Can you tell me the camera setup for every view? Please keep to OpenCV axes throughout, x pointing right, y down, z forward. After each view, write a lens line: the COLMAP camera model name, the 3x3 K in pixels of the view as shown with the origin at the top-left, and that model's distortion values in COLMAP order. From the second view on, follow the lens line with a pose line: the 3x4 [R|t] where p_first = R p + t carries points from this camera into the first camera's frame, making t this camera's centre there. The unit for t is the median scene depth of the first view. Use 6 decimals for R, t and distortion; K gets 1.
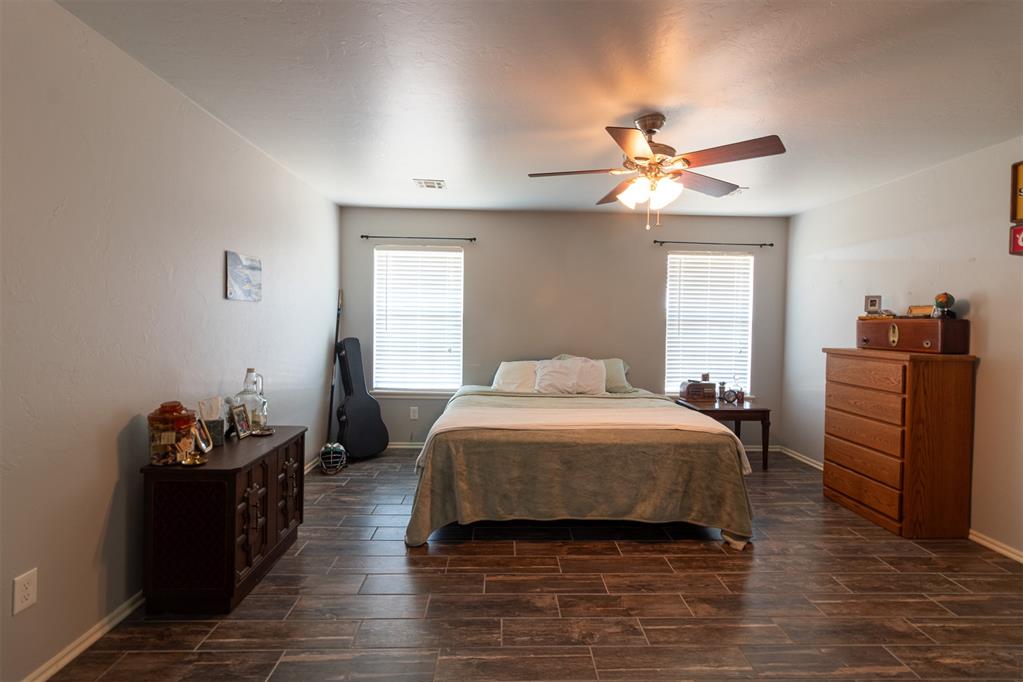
lens RADIAL K [[483.1, 0, 523.0], [0, 483.1, 323.6], [0, 0, 1]] dist [0.002913, 0.000592]
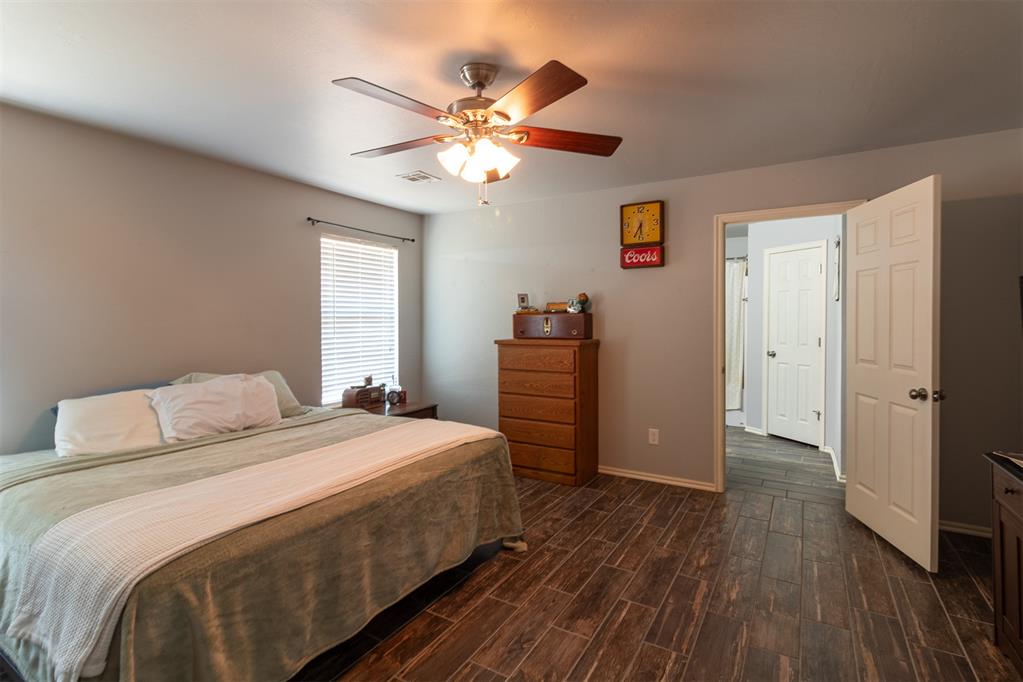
lens RADIAL K [[483.1, 0, 523.0], [0, 483.1, 323.6], [0, 0, 1]] dist [0.002913, 0.000592]
pose [[0.537996, -0.026333, 0.842536, -0.329981], [0.018815, 0.999638, 0.019229, -0.009010], [-0.842738, 0.005508, 0.538296, 0.427419]]
